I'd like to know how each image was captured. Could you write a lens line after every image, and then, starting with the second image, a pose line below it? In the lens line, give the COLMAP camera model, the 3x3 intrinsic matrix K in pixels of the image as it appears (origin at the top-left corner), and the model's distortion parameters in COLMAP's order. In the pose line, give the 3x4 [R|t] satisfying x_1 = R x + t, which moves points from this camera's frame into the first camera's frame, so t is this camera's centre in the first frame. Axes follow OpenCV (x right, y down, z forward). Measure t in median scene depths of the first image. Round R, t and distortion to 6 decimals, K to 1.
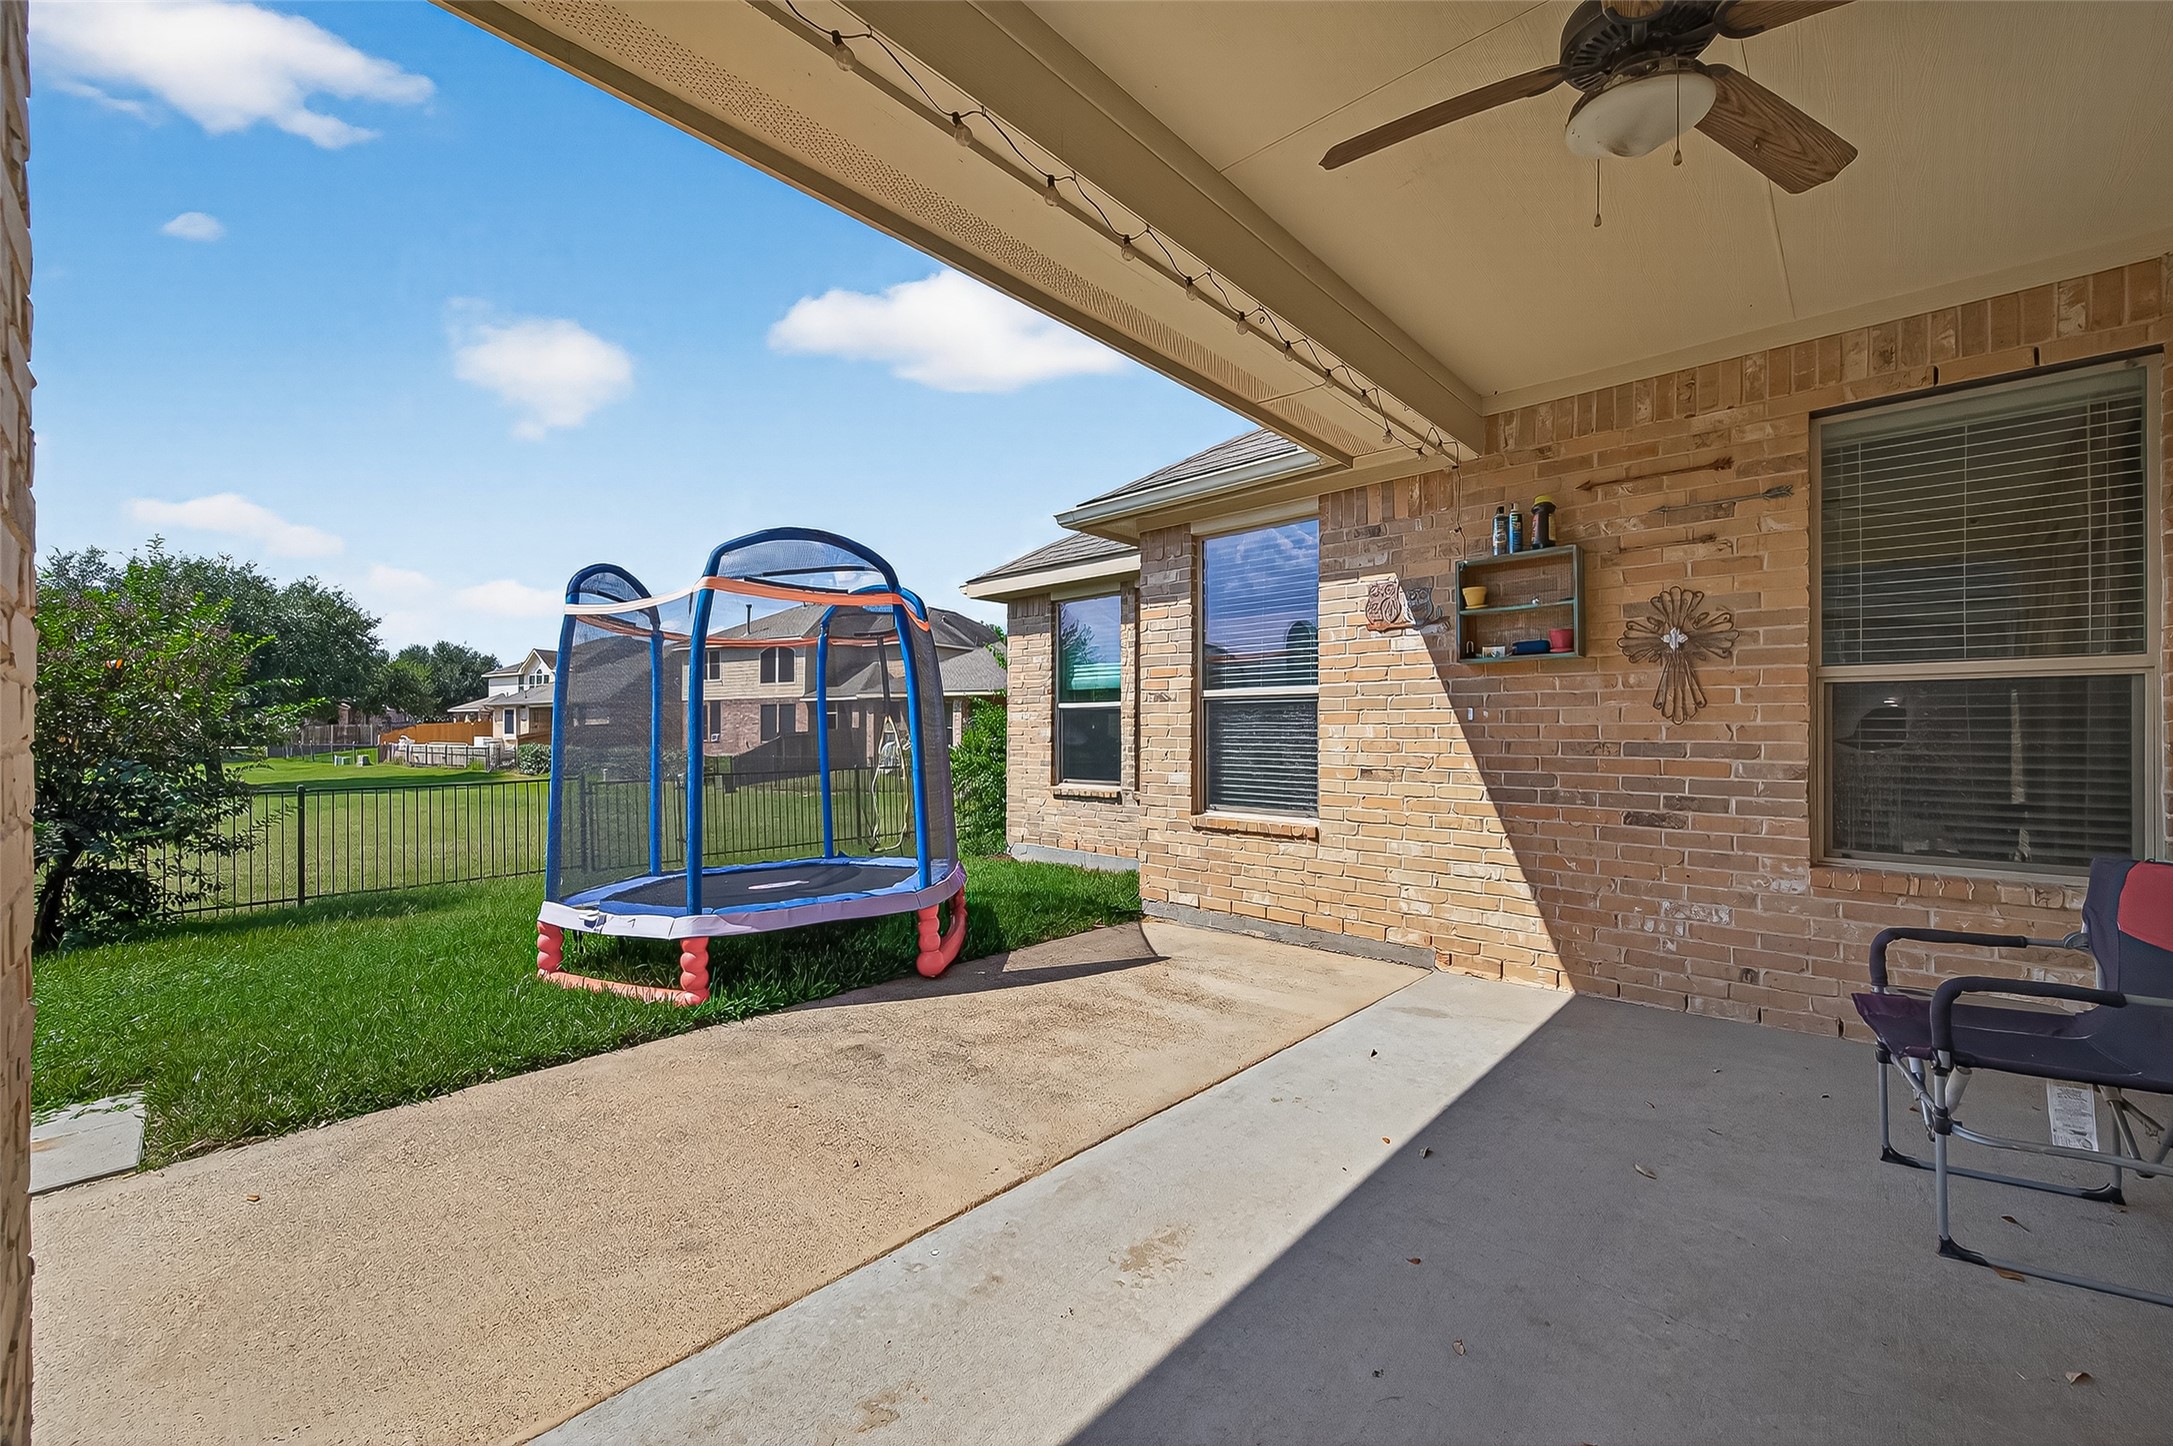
lens RADIAL K [[847.5, 0, 1087.2], [0, 847.5, 726.5], [0, 0, 1]] dist [0.000696, -0.000787]
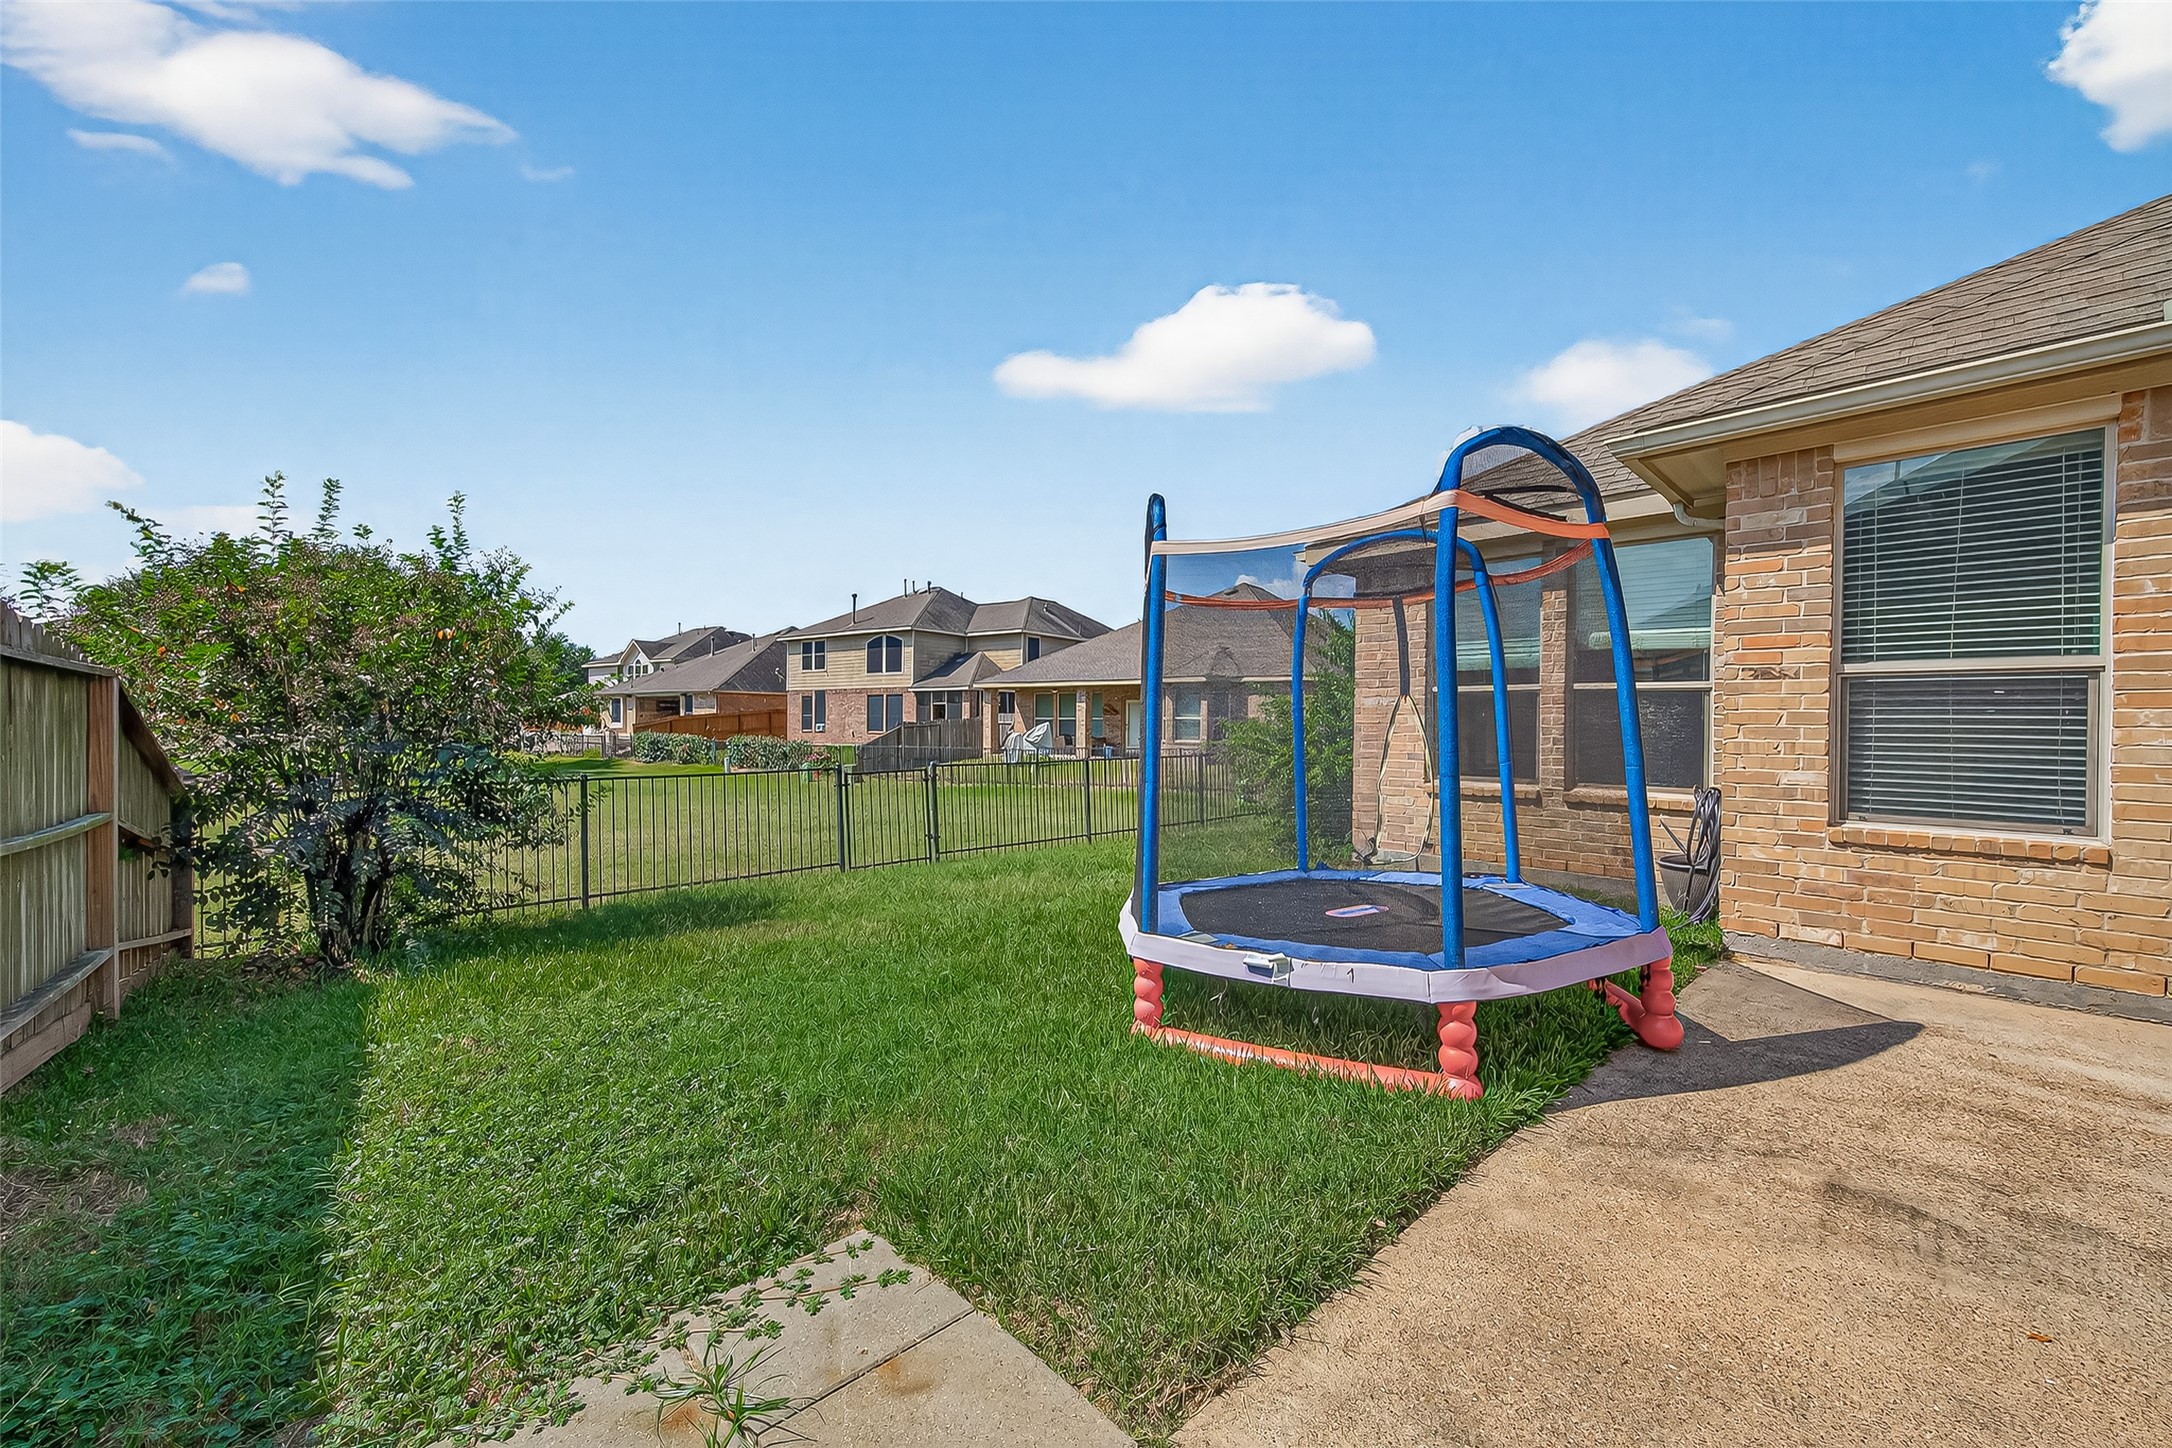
lens RADIAL K [[847.1, 0, 1087.5], [0, 847.1, 729.4], [0, 0, 1]] dist [0.000696, -0.000787]
pose [[0.997961, 0.008242, -0.063298, -0.488633], [-0.007548, 0.999909, 0.011206, 0.012721], [0.063385, -0.010705, 0.997932, 0.188603]]
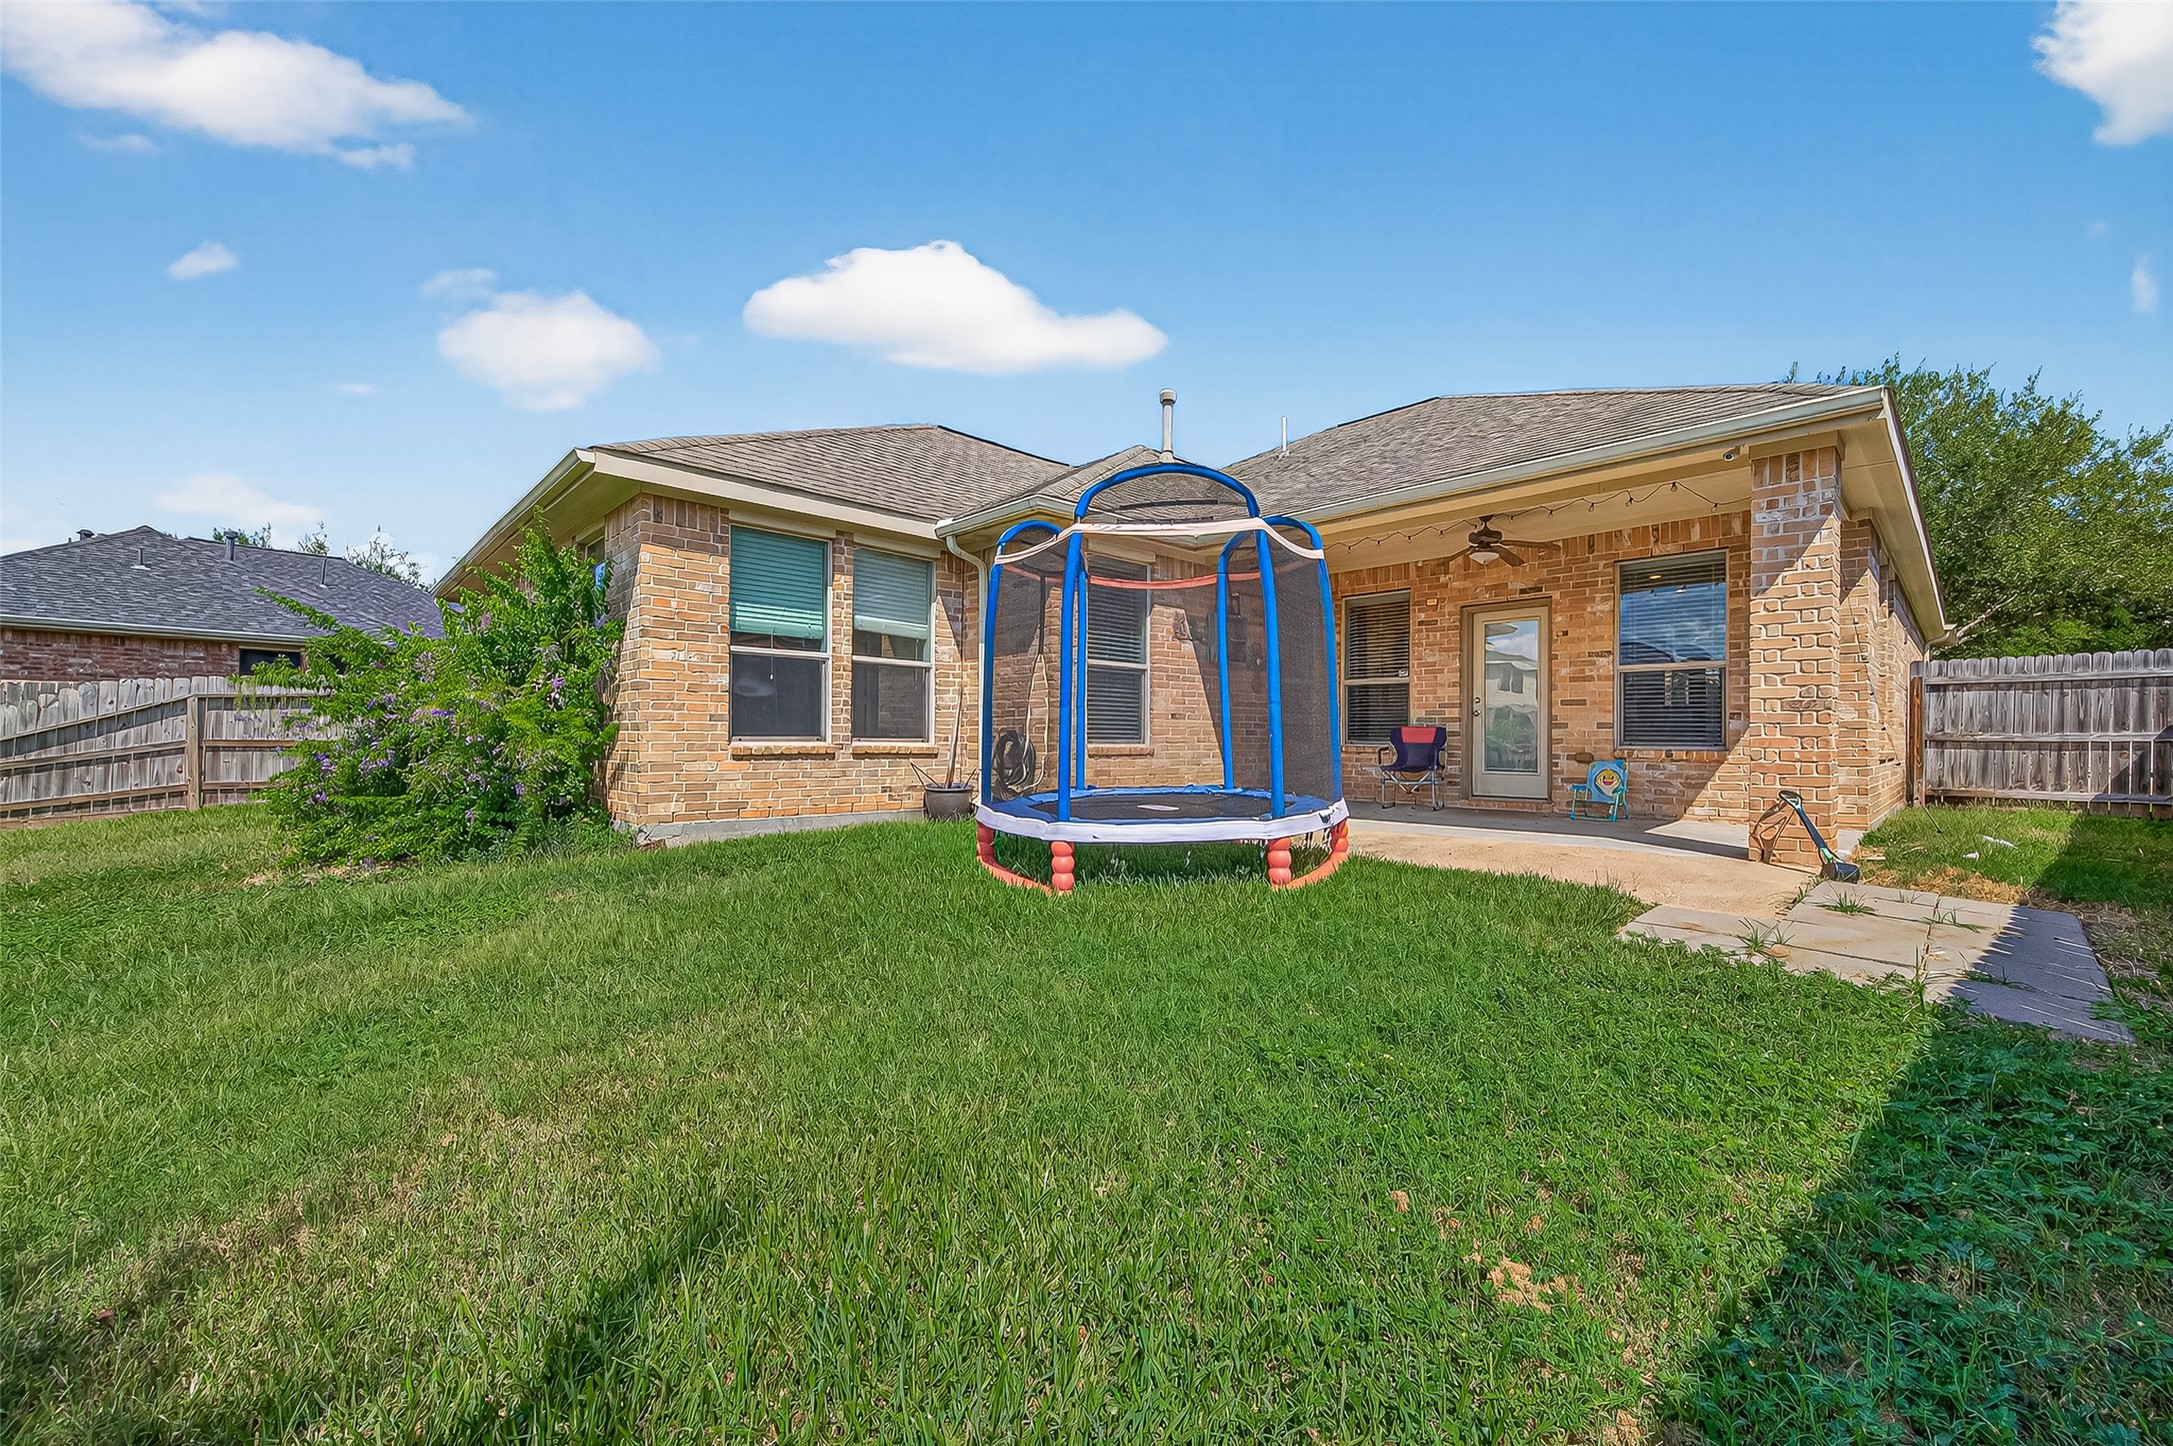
lens RADIAL K [[847.5, 0, 1088.9], [0, 847.5, 733.5], [0, 0, 1]] dist [0.000696, -0.000787]
pose [[0.047571, 0.006224, 0.998848, -1.249692], [-0.012221, 0.999909, -0.005648, 0.088249], [-0.998793, -0.011938, 0.047643, 0.912019]]
